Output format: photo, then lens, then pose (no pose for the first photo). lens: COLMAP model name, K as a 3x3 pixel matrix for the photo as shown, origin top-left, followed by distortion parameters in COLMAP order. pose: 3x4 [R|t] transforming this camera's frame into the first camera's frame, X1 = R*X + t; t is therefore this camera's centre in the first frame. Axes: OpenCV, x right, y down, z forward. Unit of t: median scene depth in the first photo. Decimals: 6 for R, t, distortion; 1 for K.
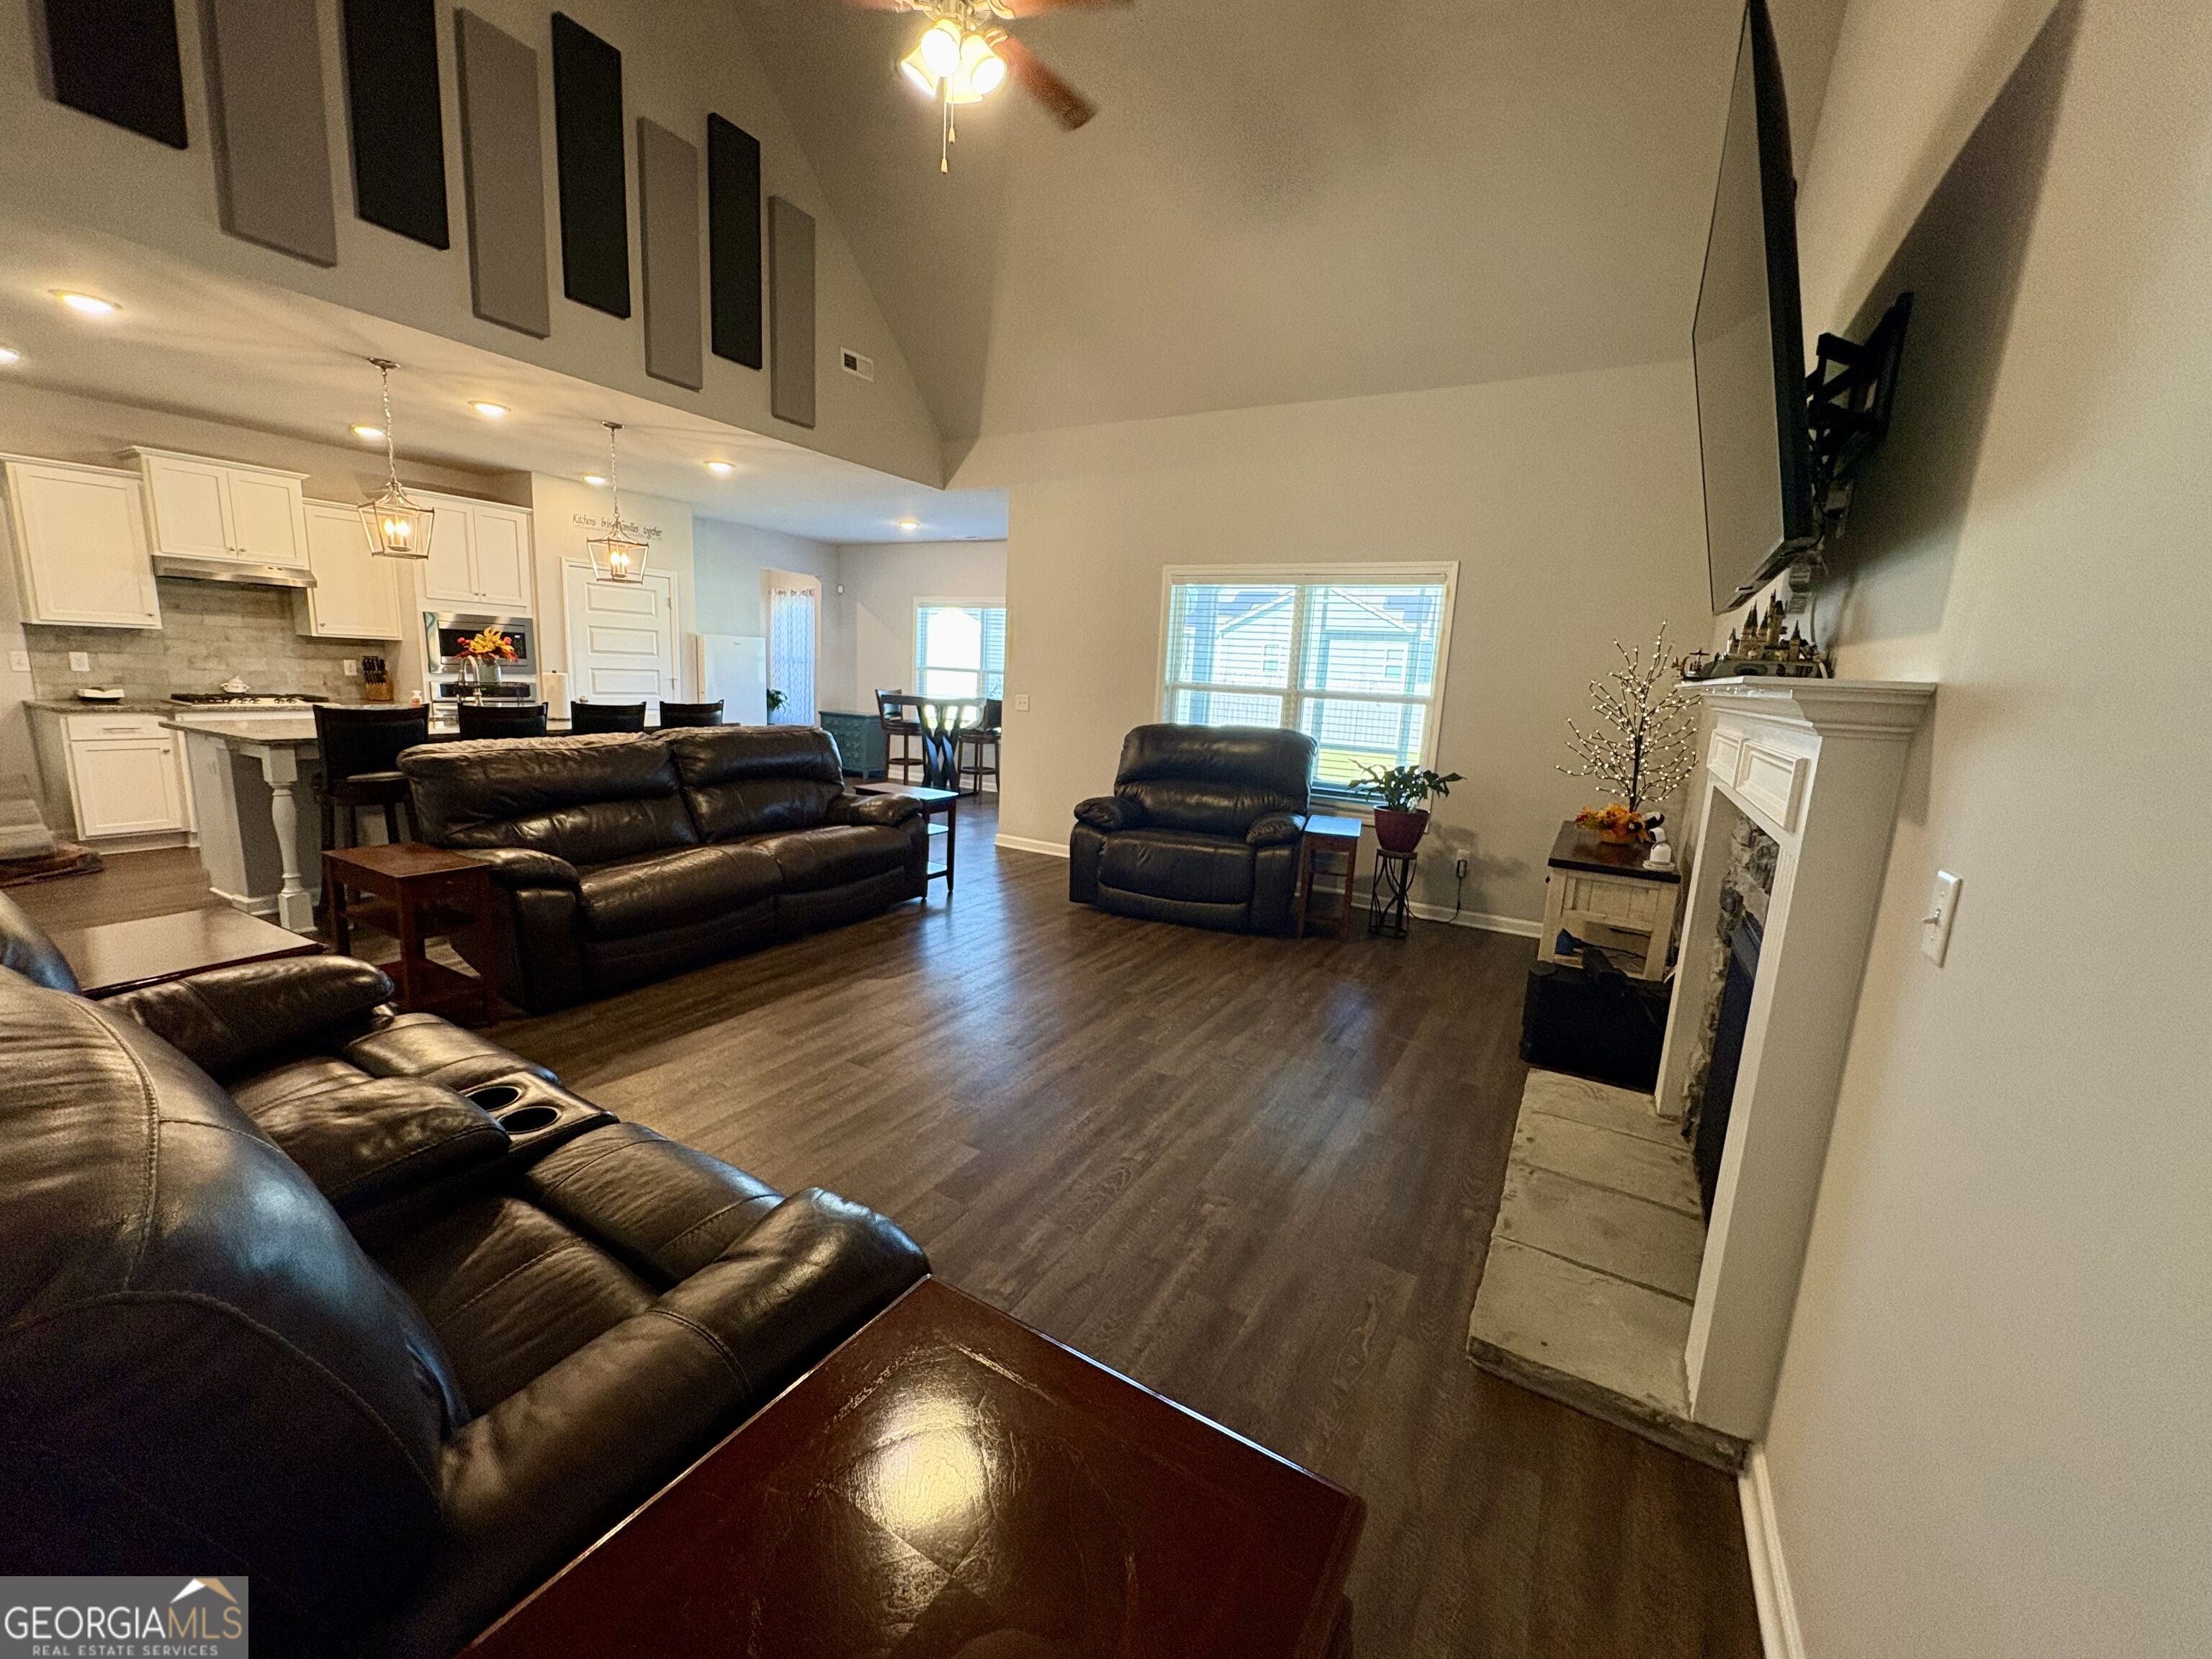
lens RADIAL K [[879.1, 0, 1103.0], [0, 879.1, 823.1], [0, 0, 1]] dist [0.000268, 0.000112]
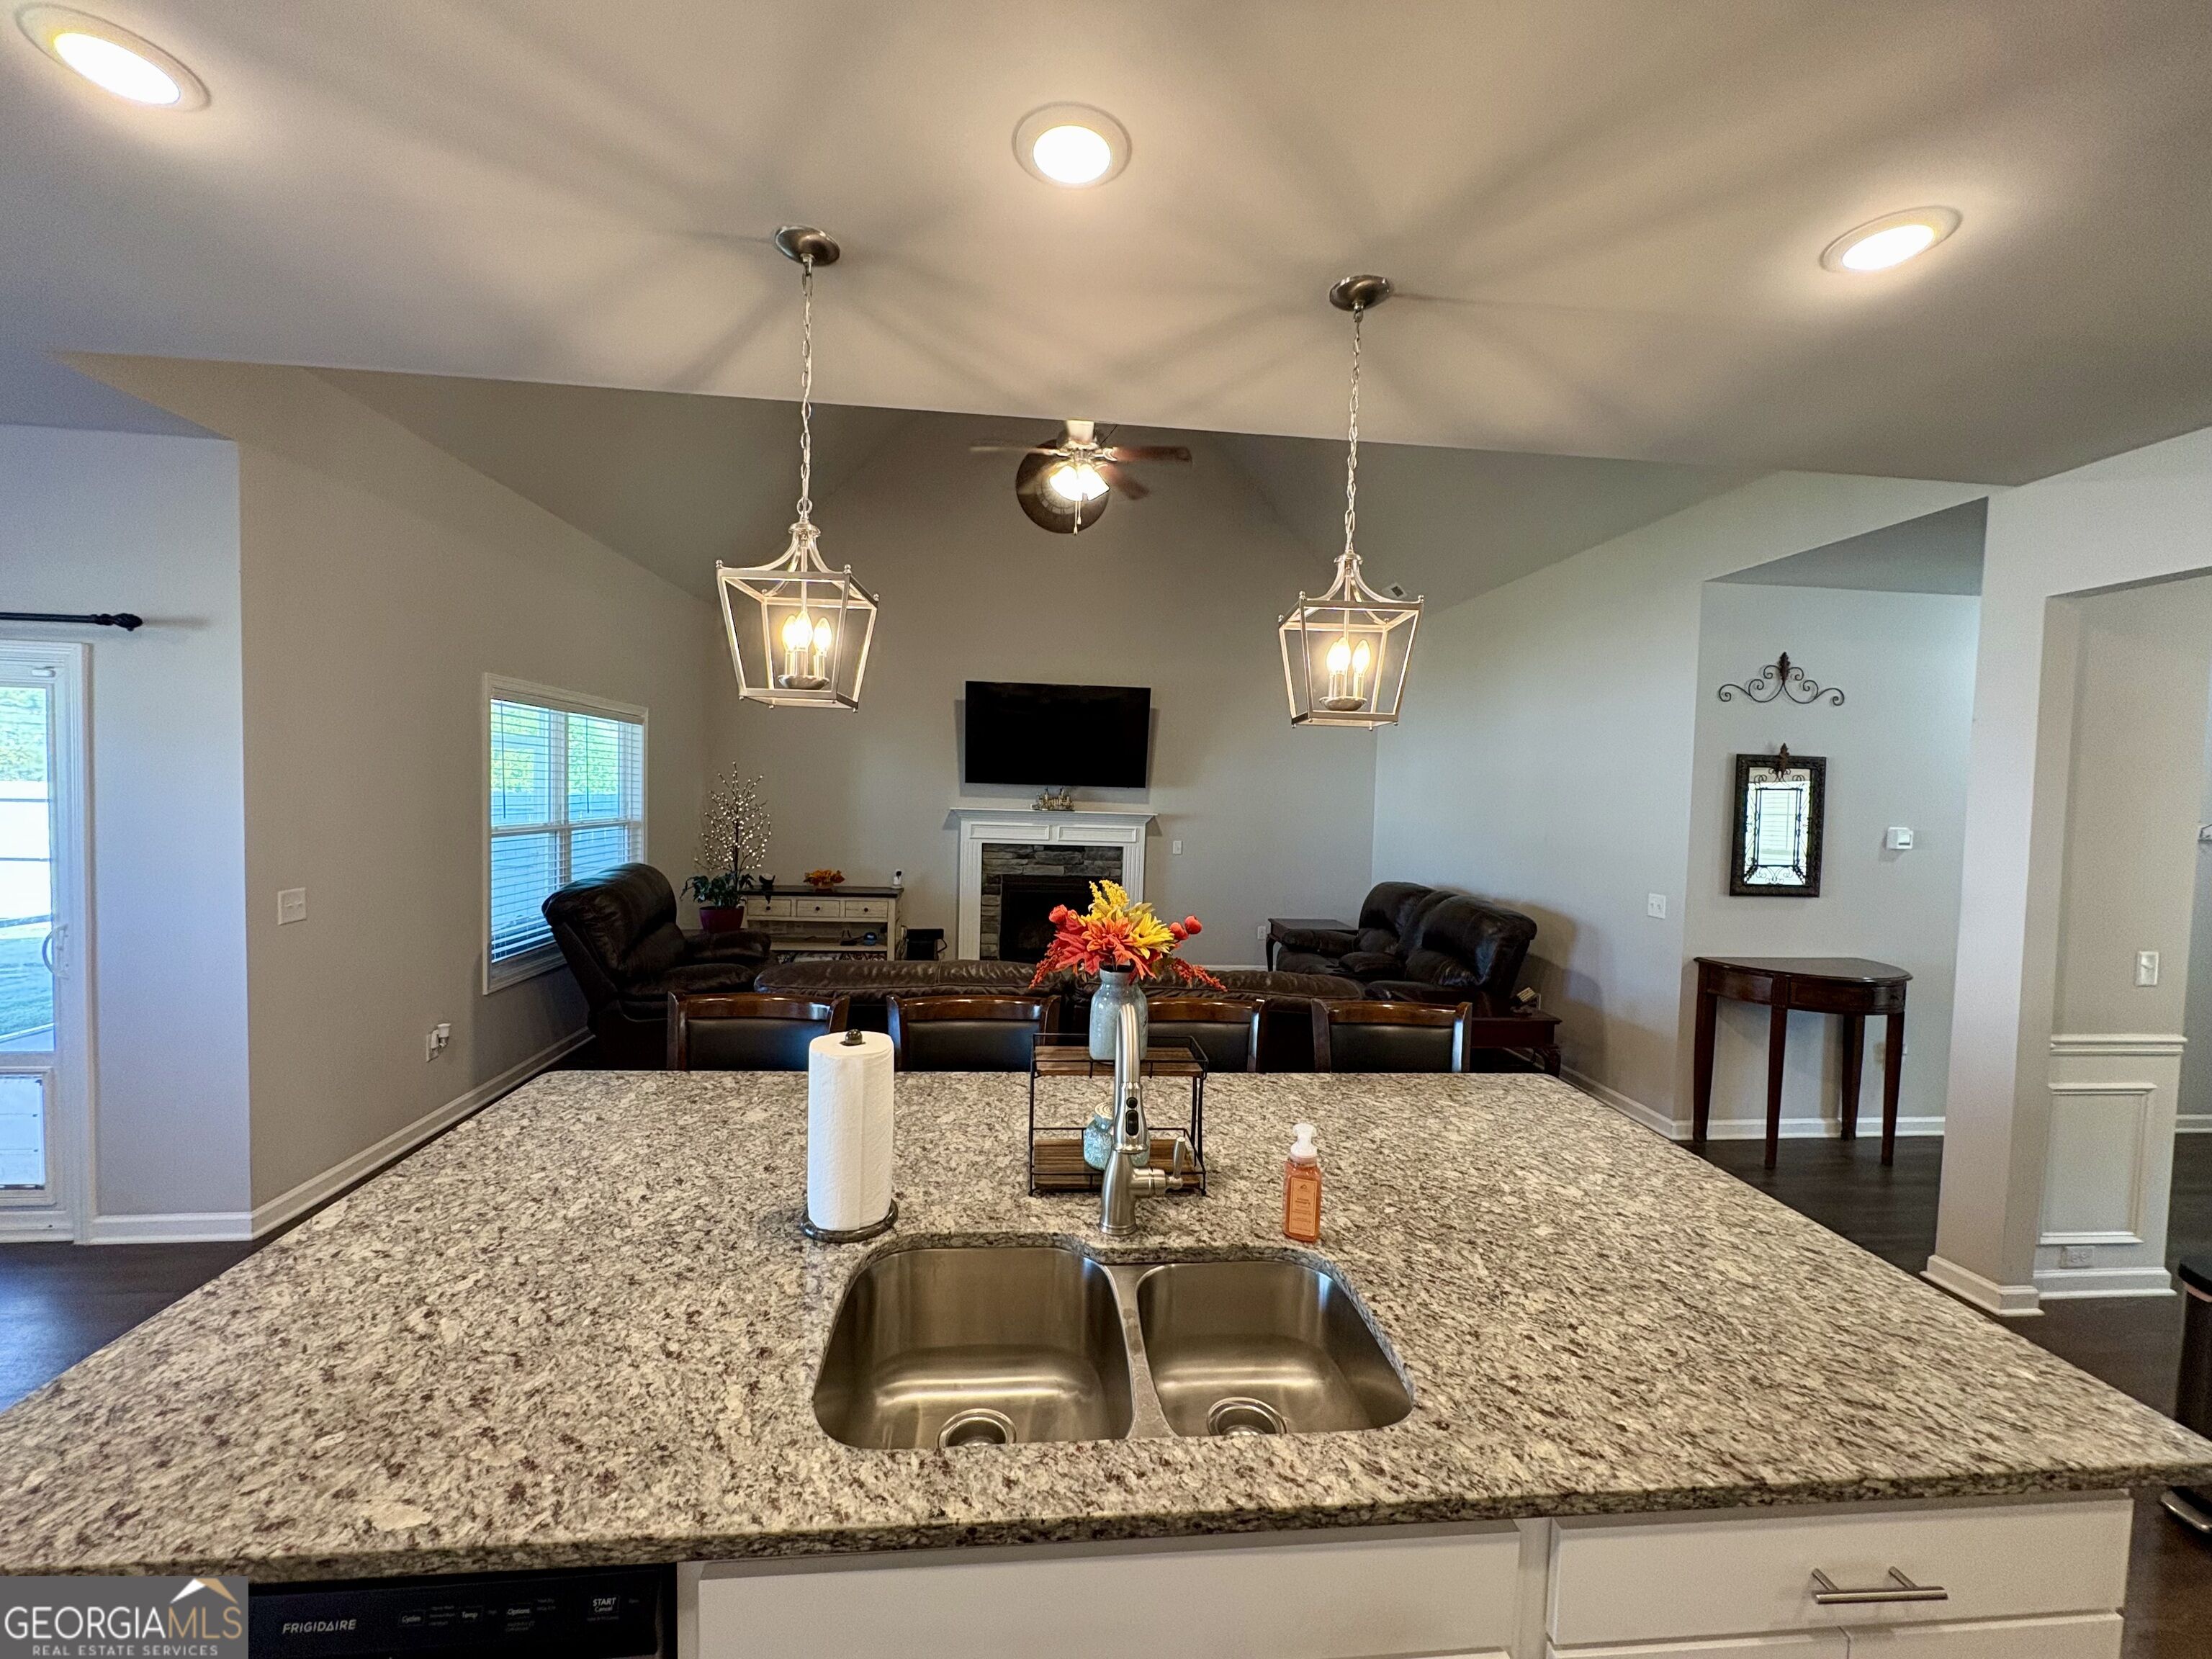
lens RADIAL K [[879.1, 0, 1103.0], [0, 879.1, 823.1], [0, 0, 1]] dist [0.000268, 0.000112]
pose [[-0.577083, -0.094281, 0.811225, -1.013937], [0.085500, 0.980881, 0.174821, -0.315650], [-0.812198, 0.170246, -0.557988, 1.254099]]
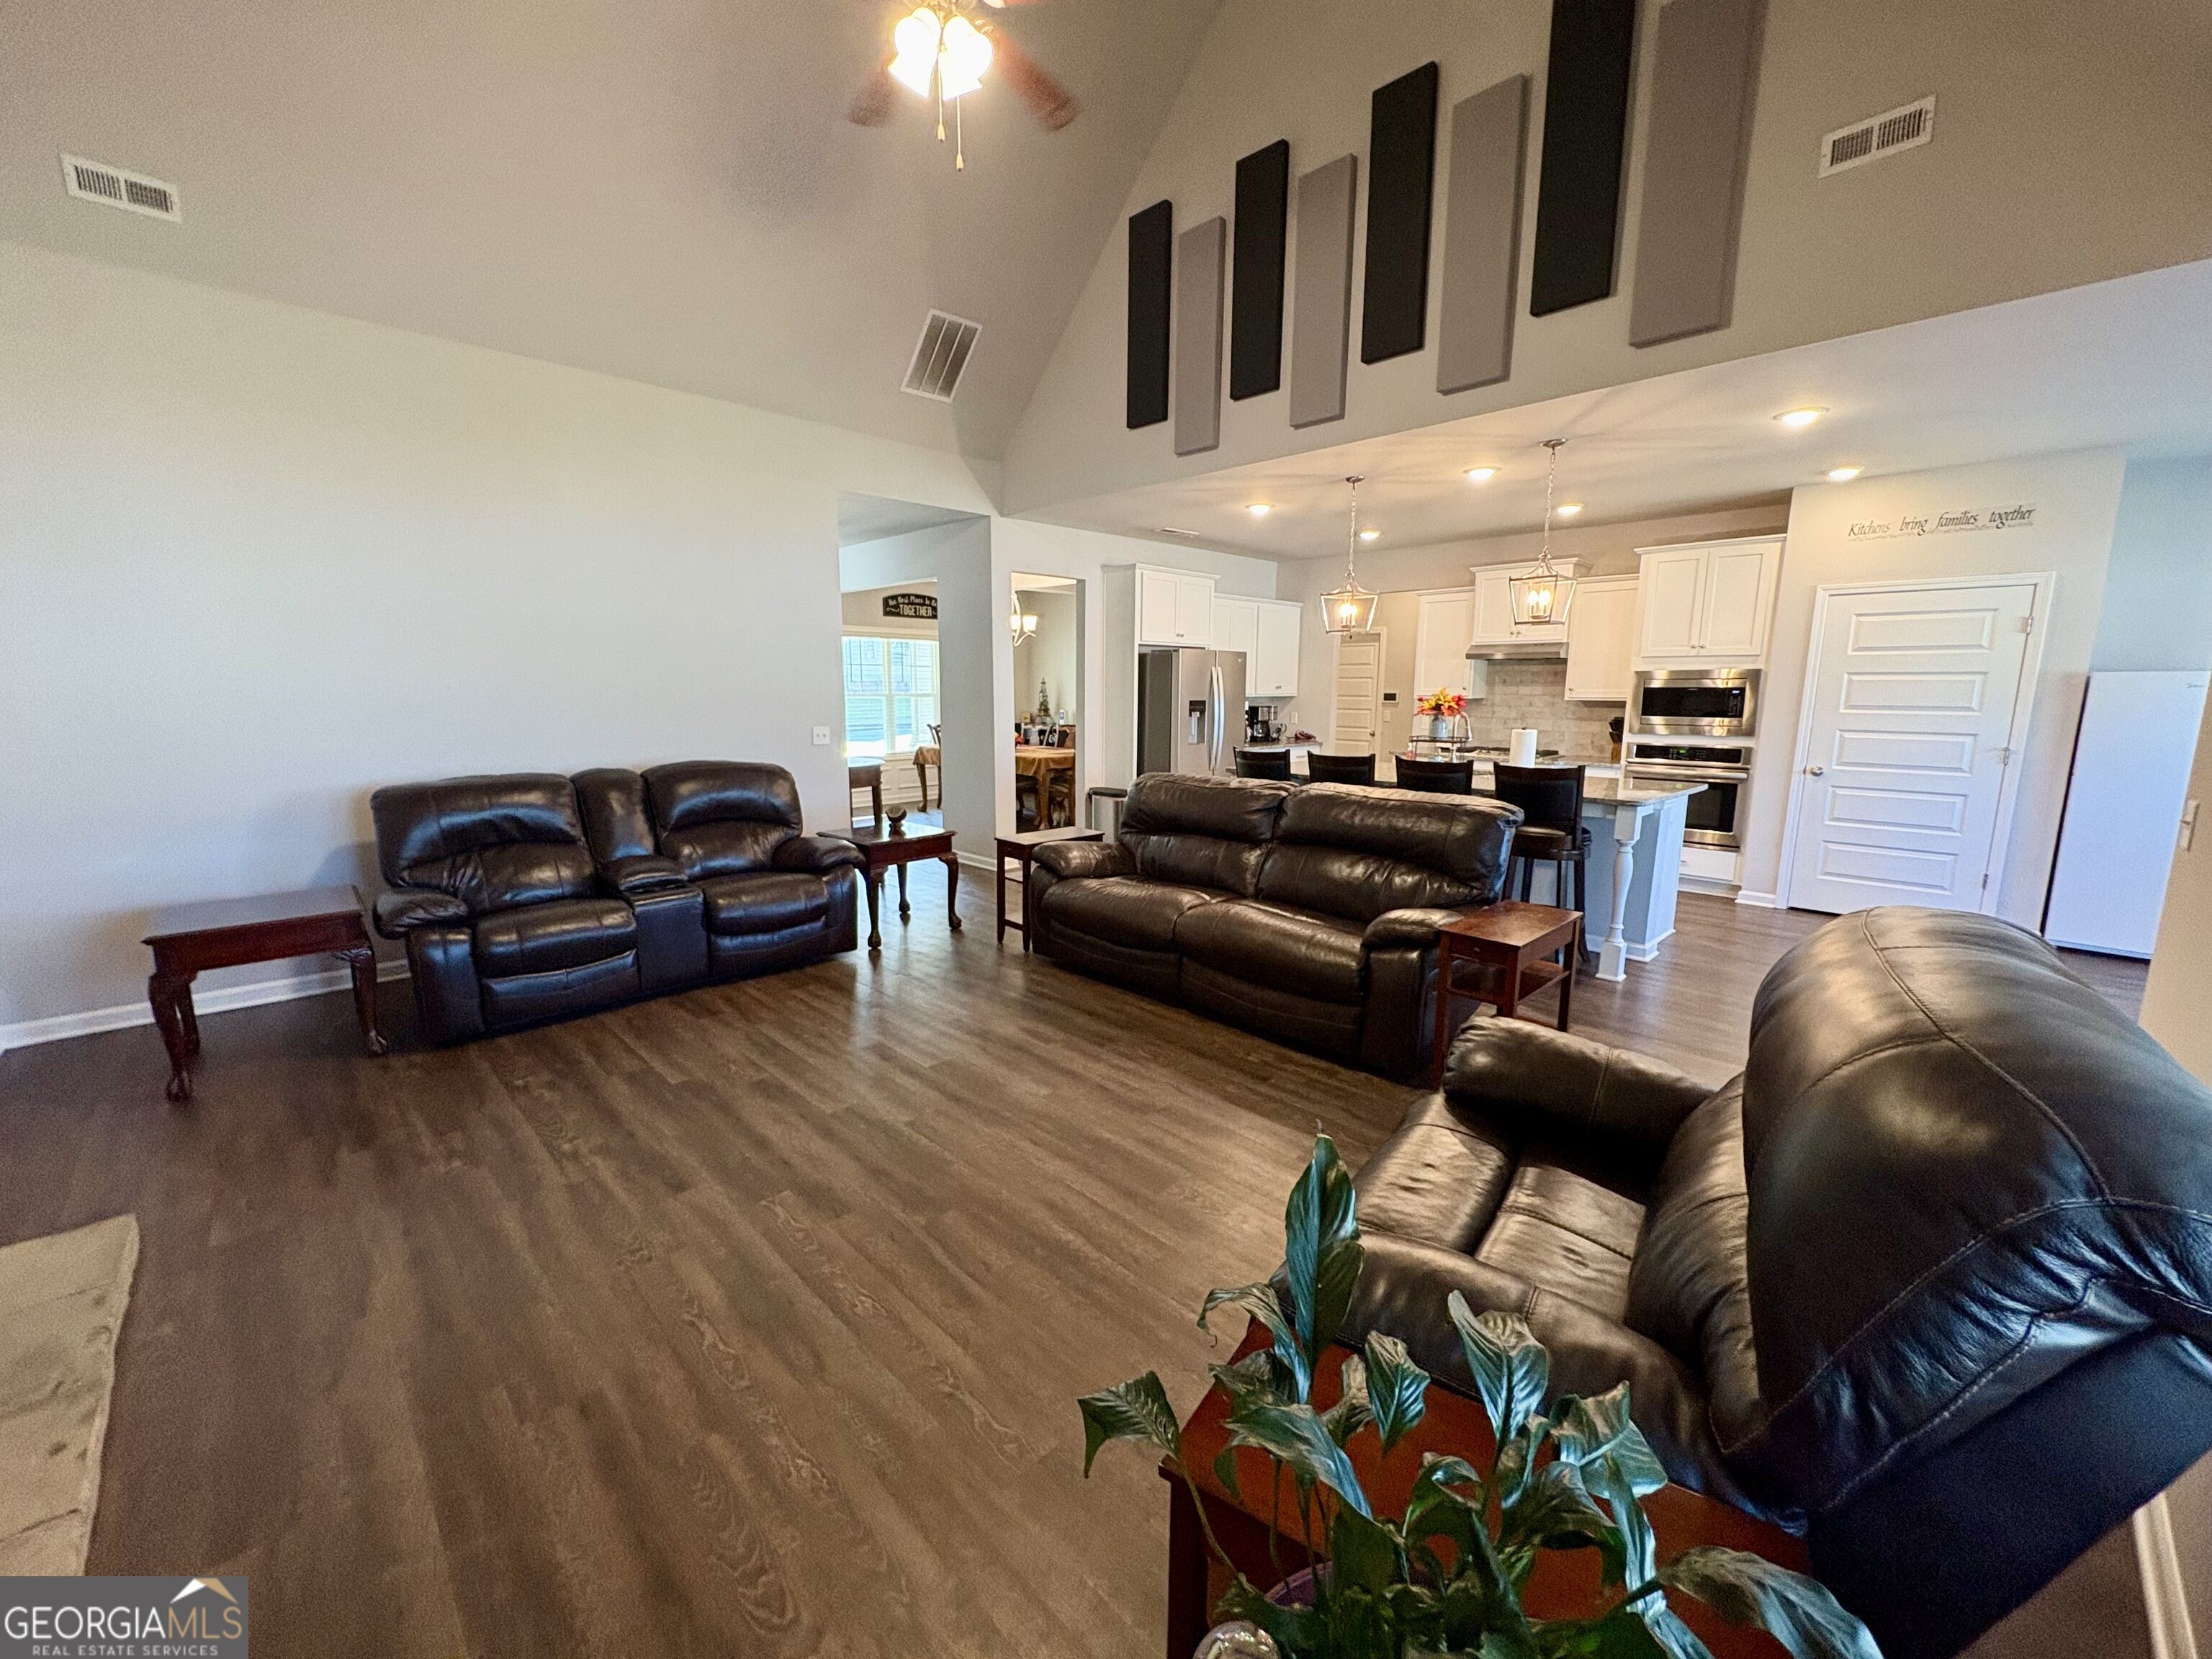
lens RADIAL K [[879.1, 0, 1103.0], [0, 879.1, 823.1], [0, 0, 1]] dist [0.000268, 0.000112]
pose [[-0.269961, 0.099006, -0.957768, 0.460717], [-0.183084, 0.971274, 0.152007, -0.156855], [0.945305, 0.216388, -0.244080, 0.964148]]
